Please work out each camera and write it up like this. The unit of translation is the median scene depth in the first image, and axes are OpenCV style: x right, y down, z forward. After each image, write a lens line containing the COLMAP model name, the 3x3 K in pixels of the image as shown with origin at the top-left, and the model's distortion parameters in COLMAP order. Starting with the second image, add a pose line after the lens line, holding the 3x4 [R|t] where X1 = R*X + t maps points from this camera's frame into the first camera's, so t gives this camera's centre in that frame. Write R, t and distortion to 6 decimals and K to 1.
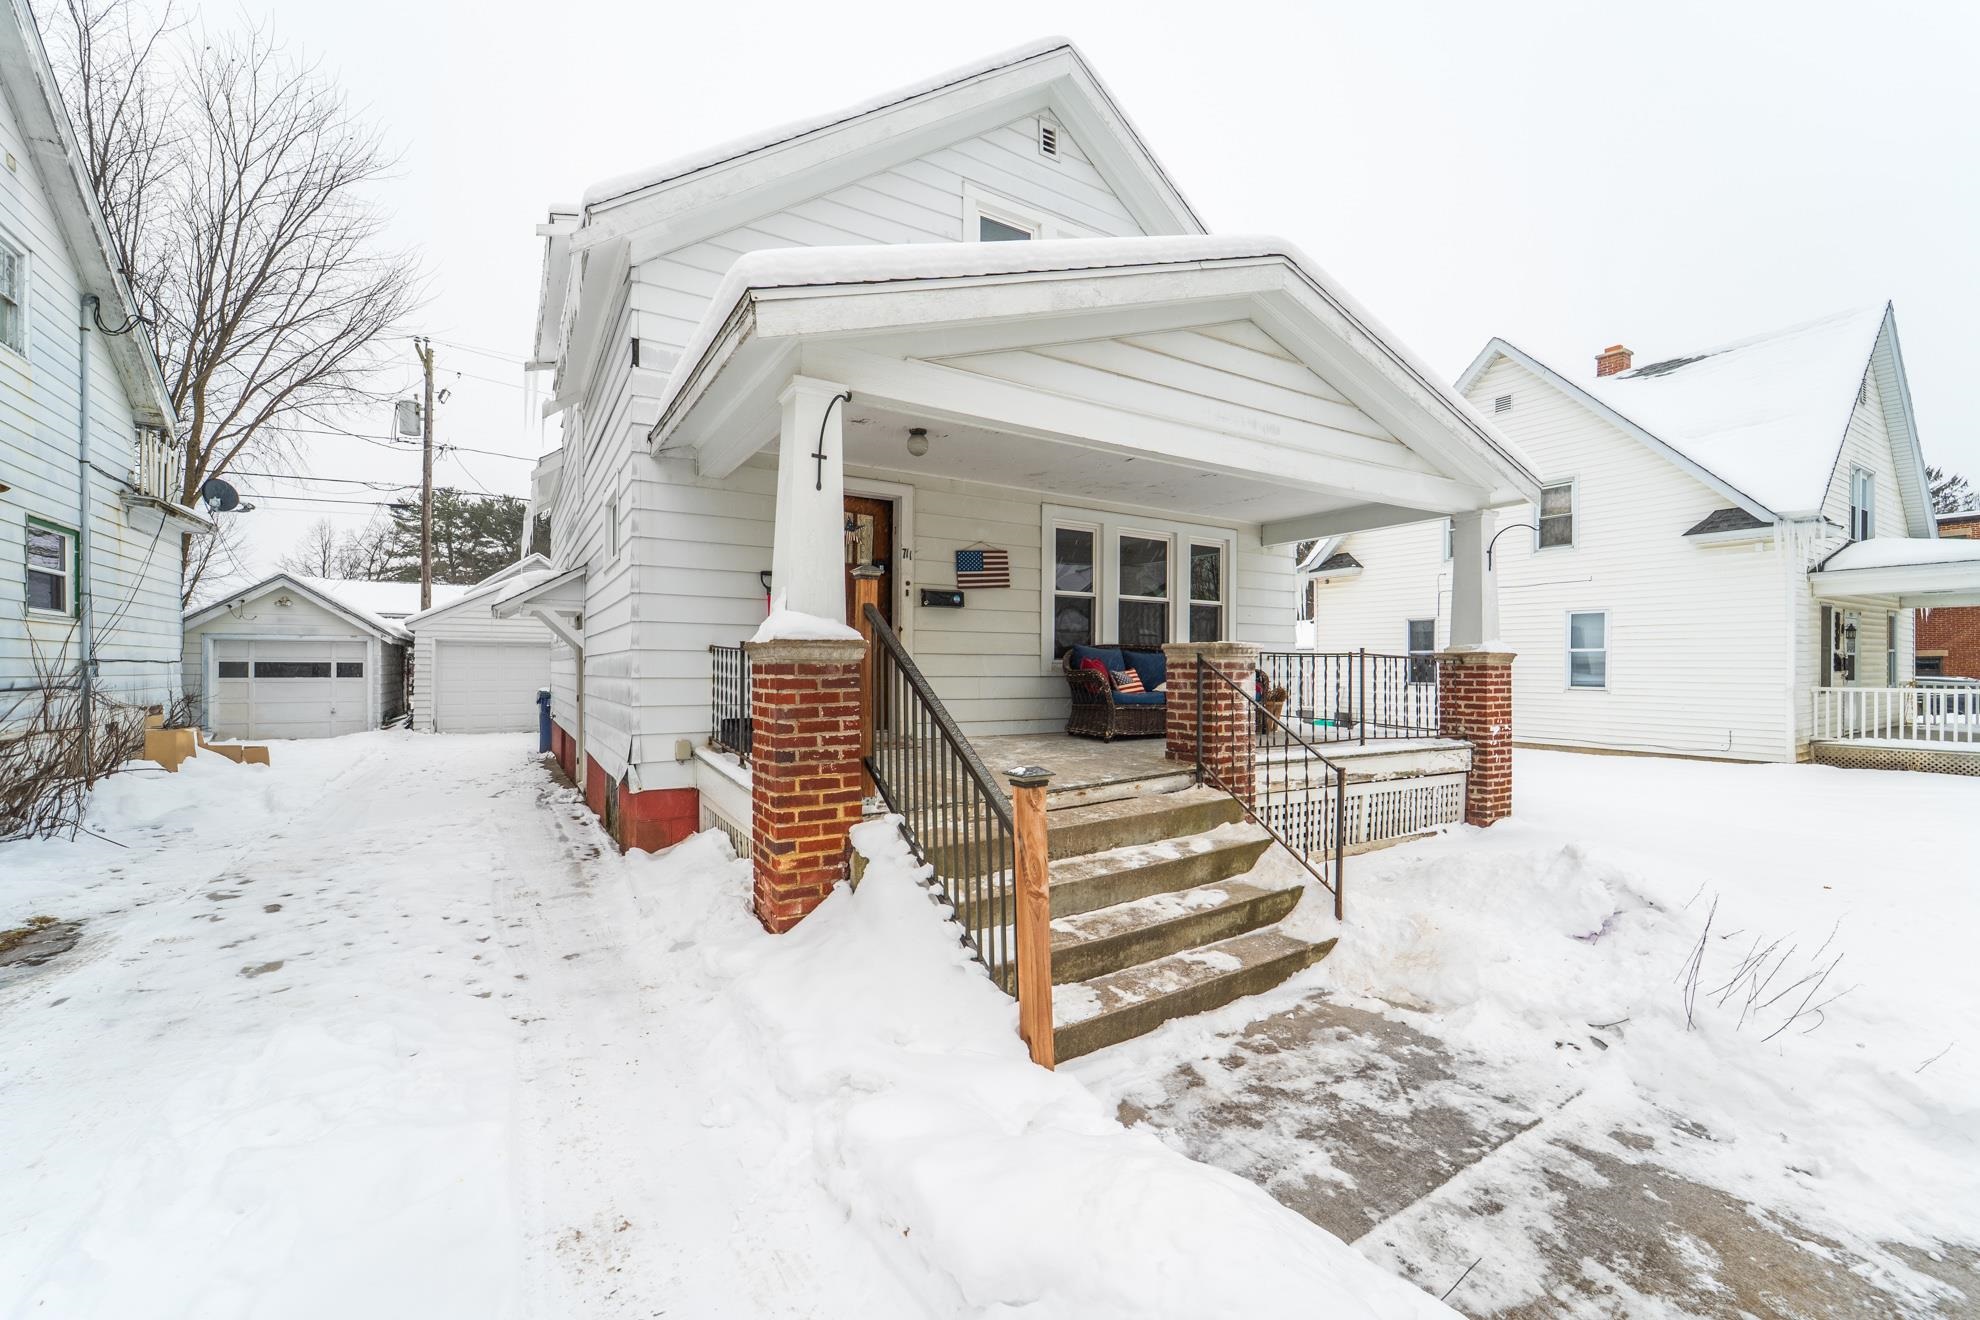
lens RADIAL K [[796.7, 0, 981.0], [0, 796.7, 669.0], [0, 0, 1]] dist [-0.000408, 0.000099]
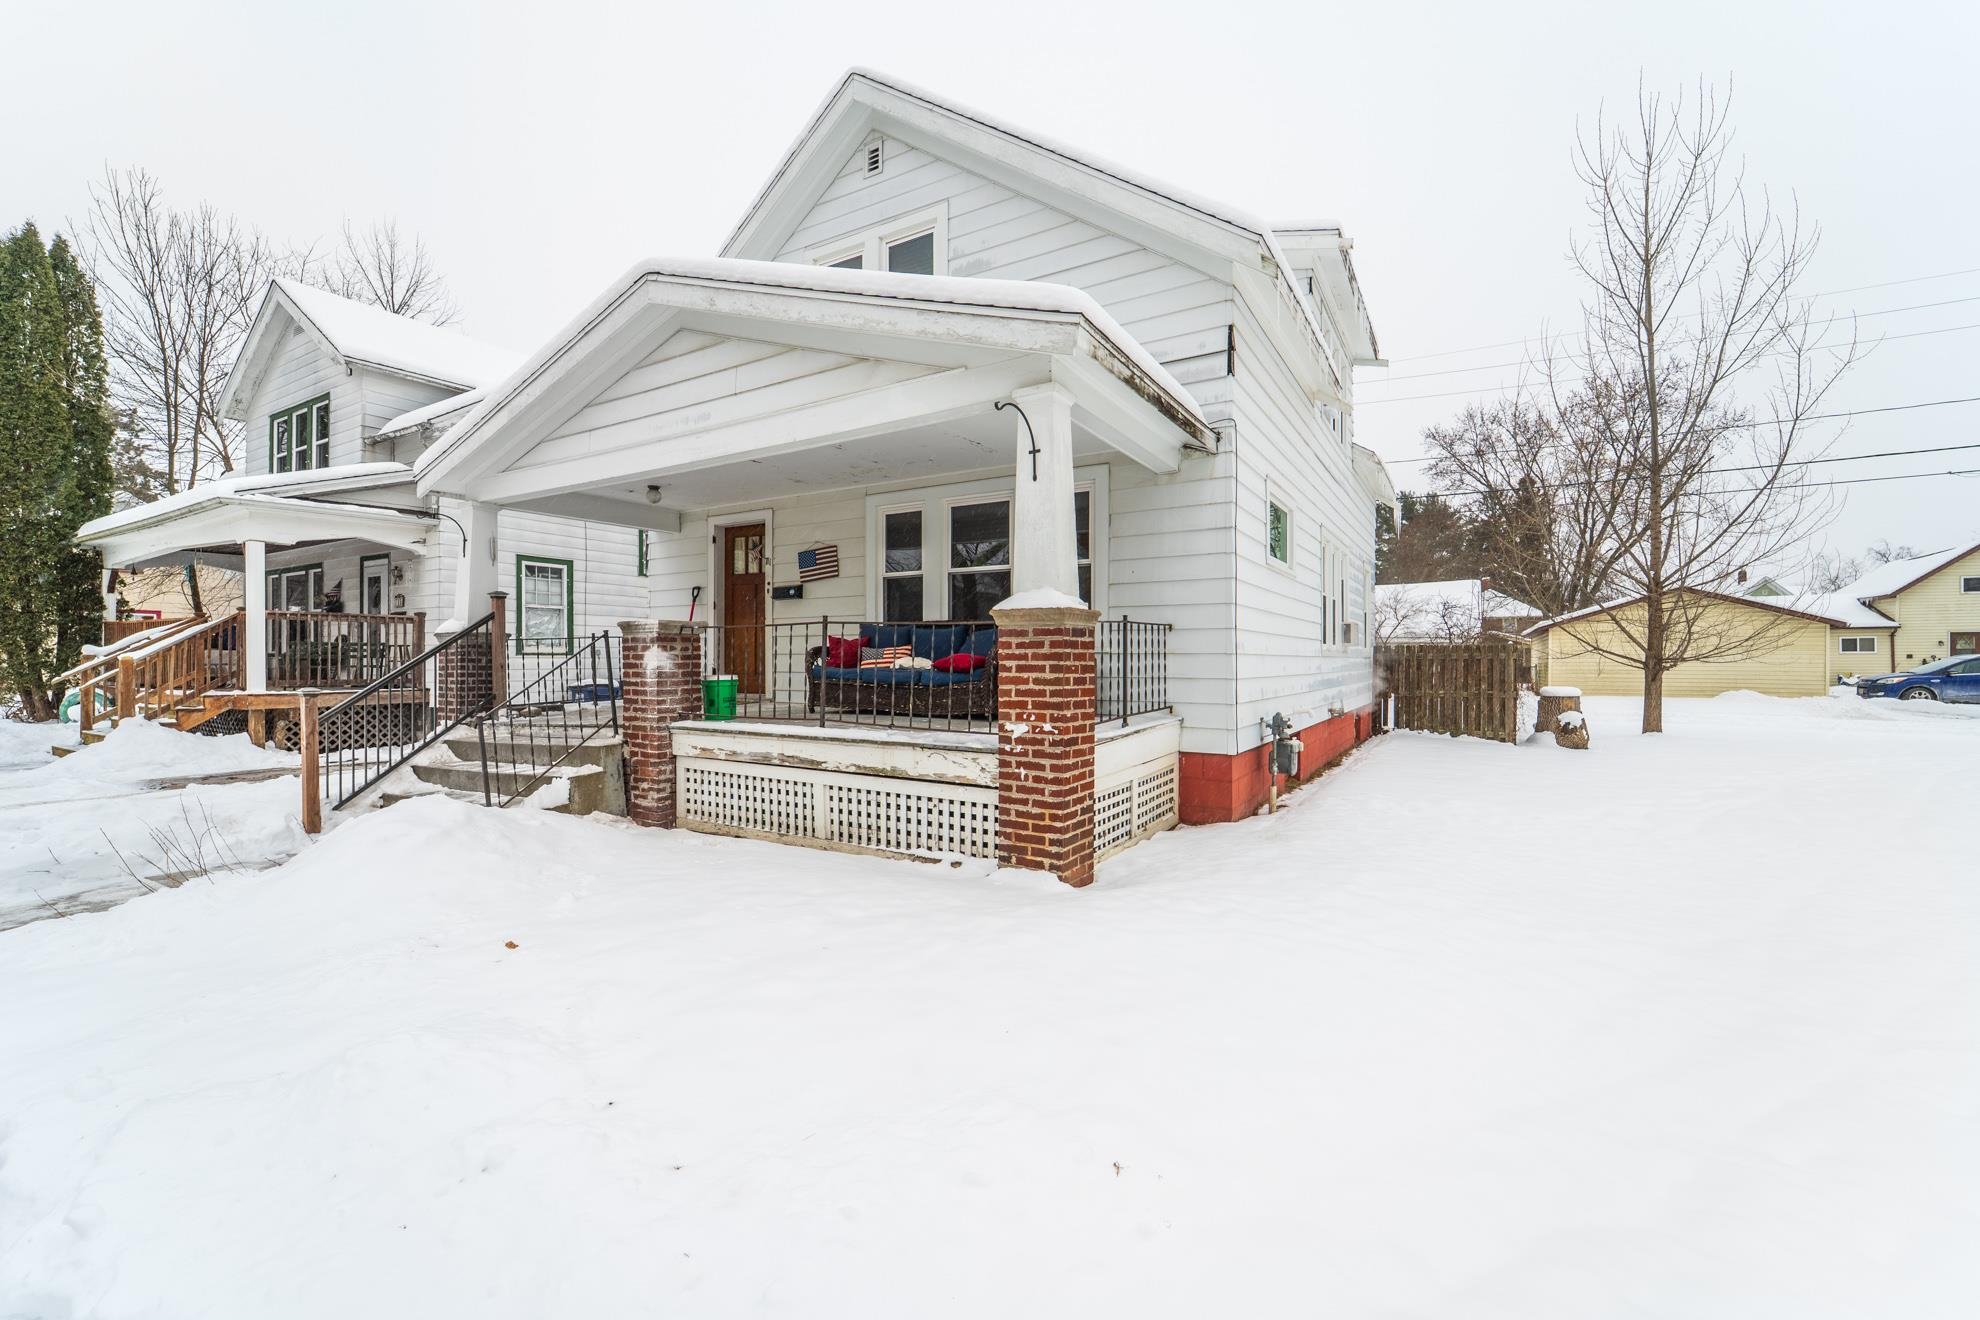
lens RADIAL K [[805.6, 0, 990.0], [0, 805.6, 660.0], [0, 0, 1]] dist [0.000482, 0.000002]
pose [[0.463912, -0.003222, -0.885875, 1.232289], [0.001294, 0.999995, -0.002959, 0.022788], [0.885880, 0.000226, 0.463914, 0.690170]]
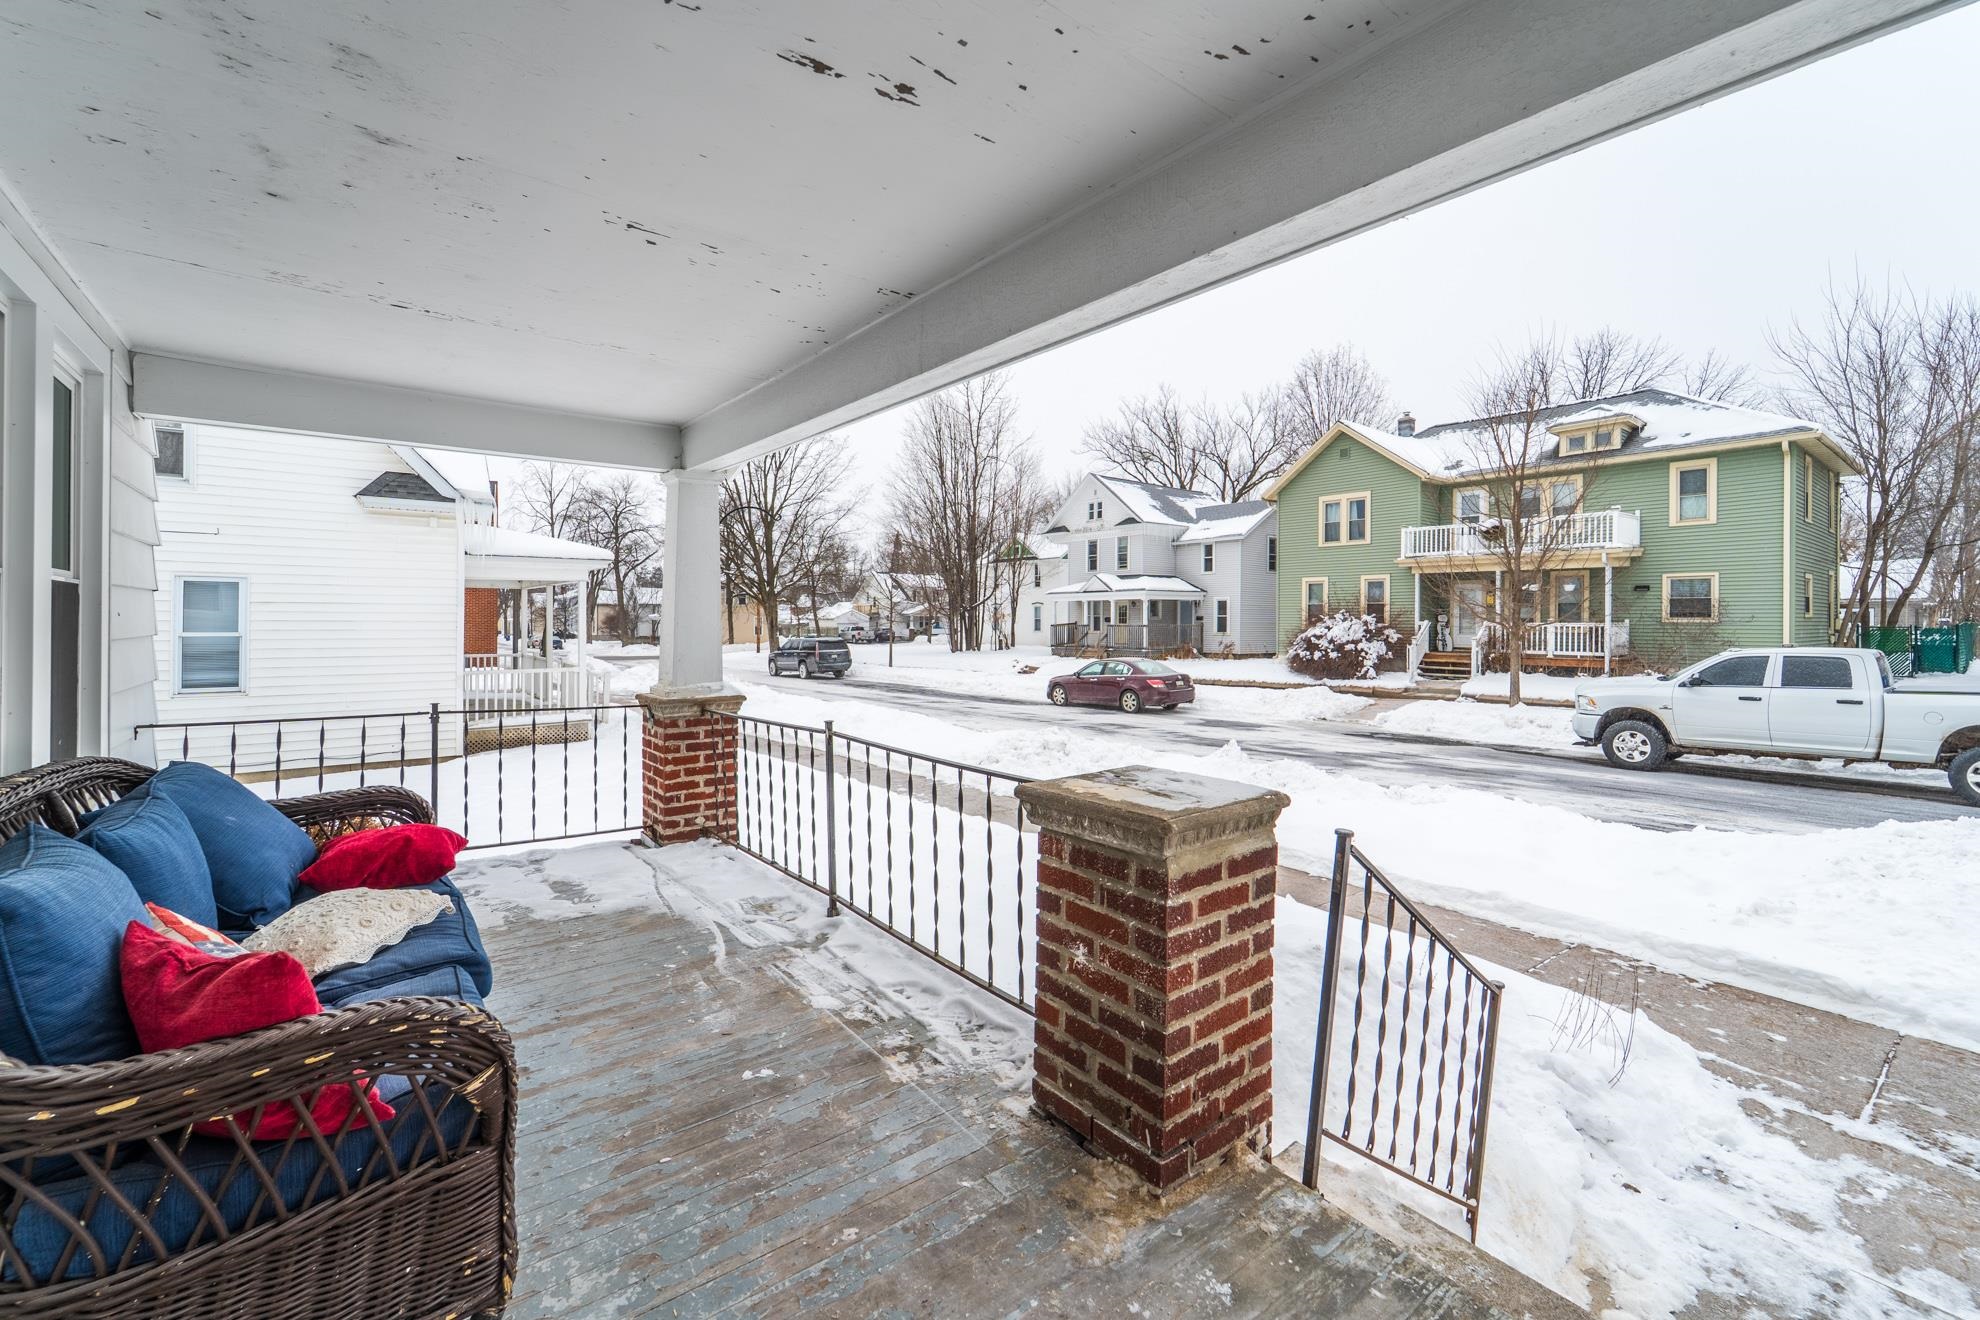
lens RADIAL K [[825.7, 0, 987.1], [0, 825.7, 612.0], [0, 0, 1]] dist [0.000895, 0.000078]
pose [[-0.117380, 0.003091, 0.993082, -0.063333], [-0.001327, 0.999994, -0.003269, -0.088114], [-0.993086, -0.001702, -0.117376, 0.882755]]
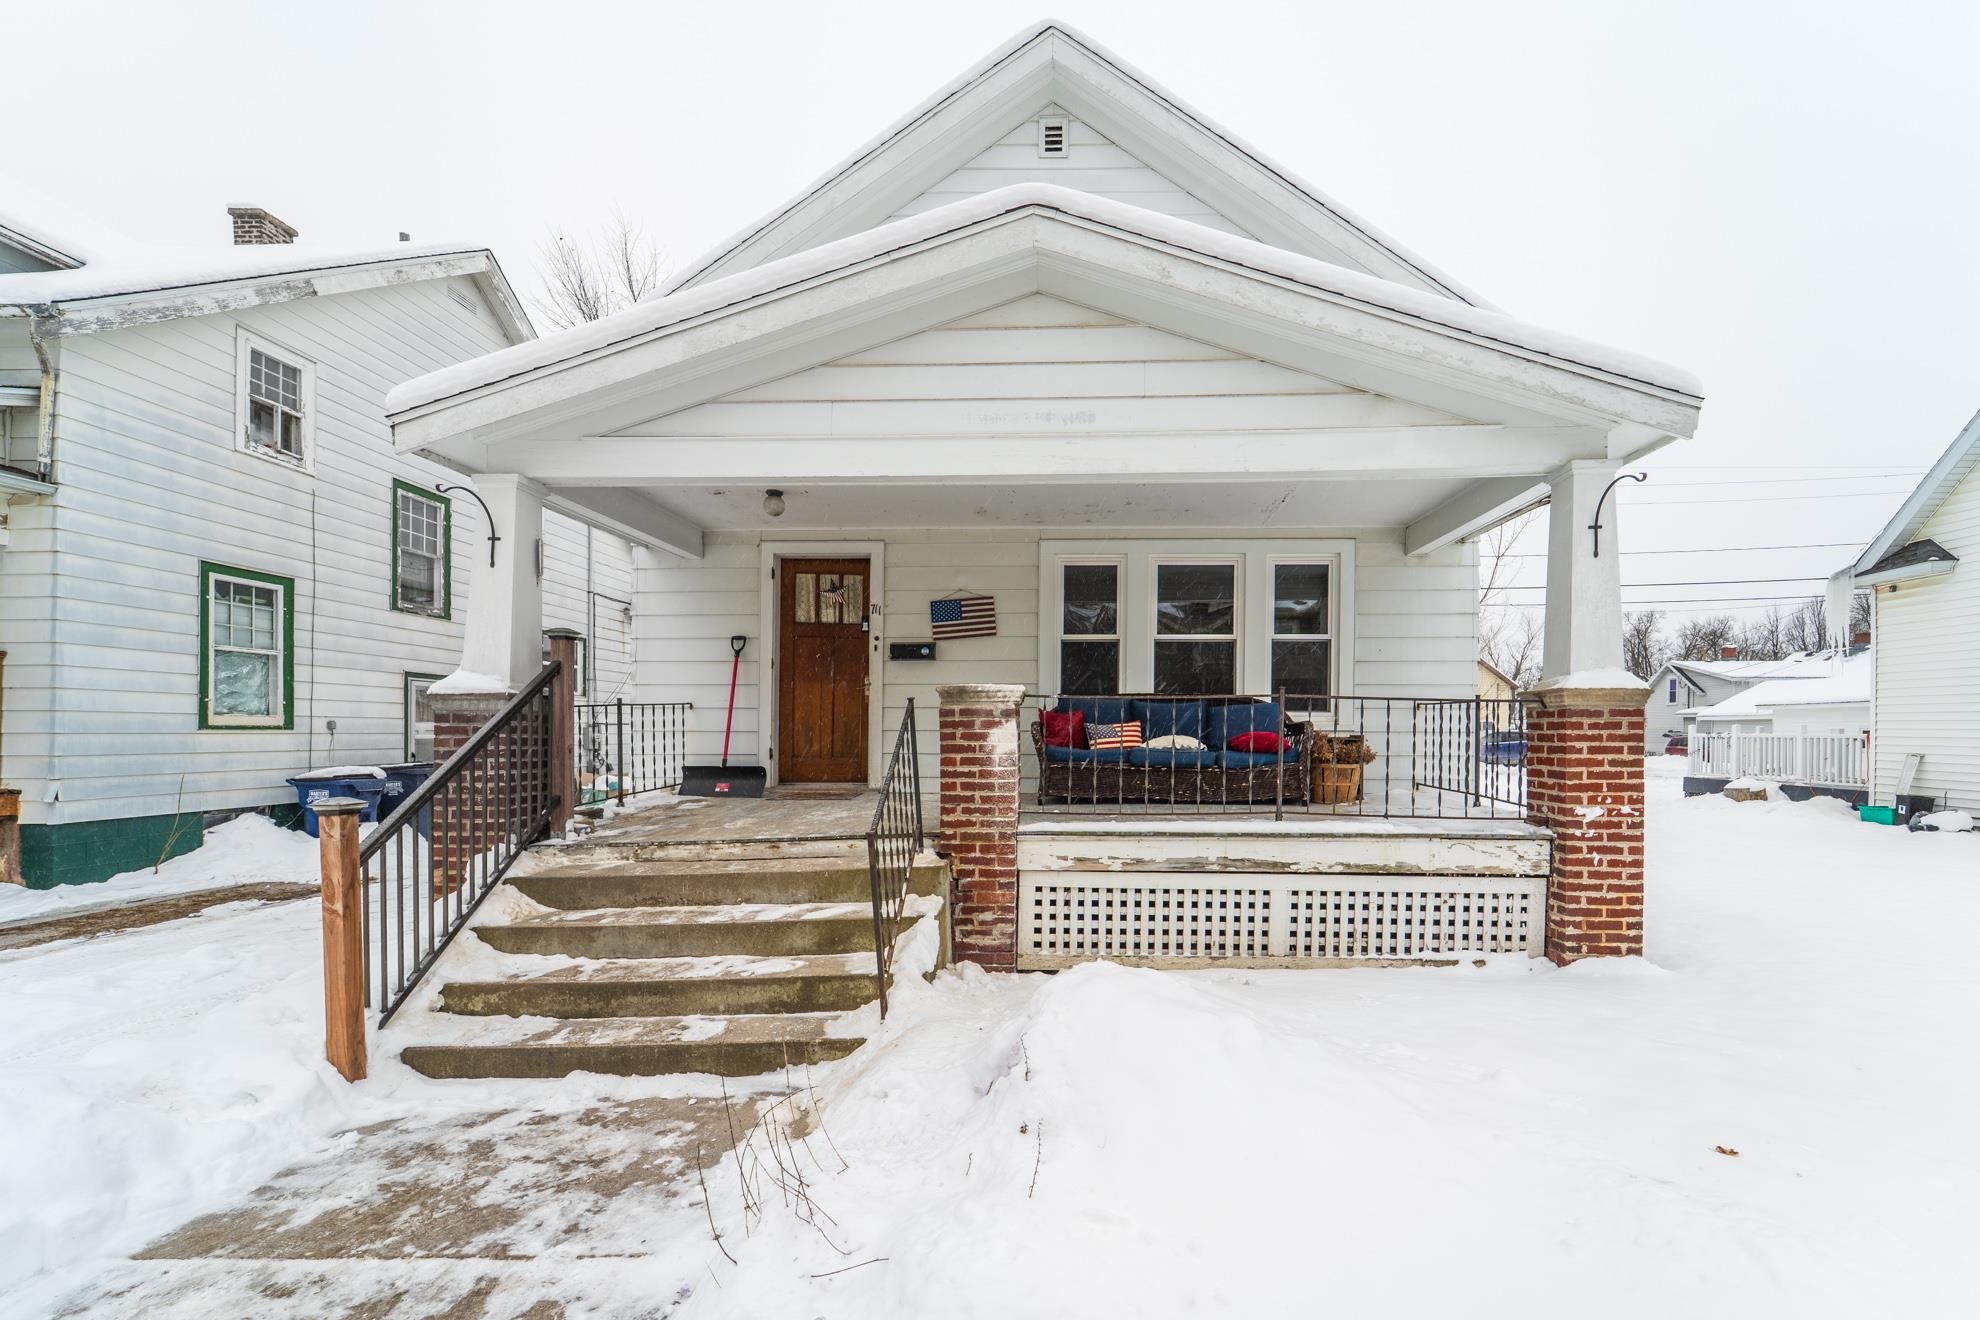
lens RADIAL K [[827.6, 0, 1061.7], [0, 827.6, 732.4], [0, 0, 1]] dist [0.000946, -0.000255]
pose [[0.840236, -0.003379, -0.542211, 0.659954], [0.002356, 0.999994, -0.002581, 0.014617], [0.542216, 0.000892, 0.840239, 0.239034]]
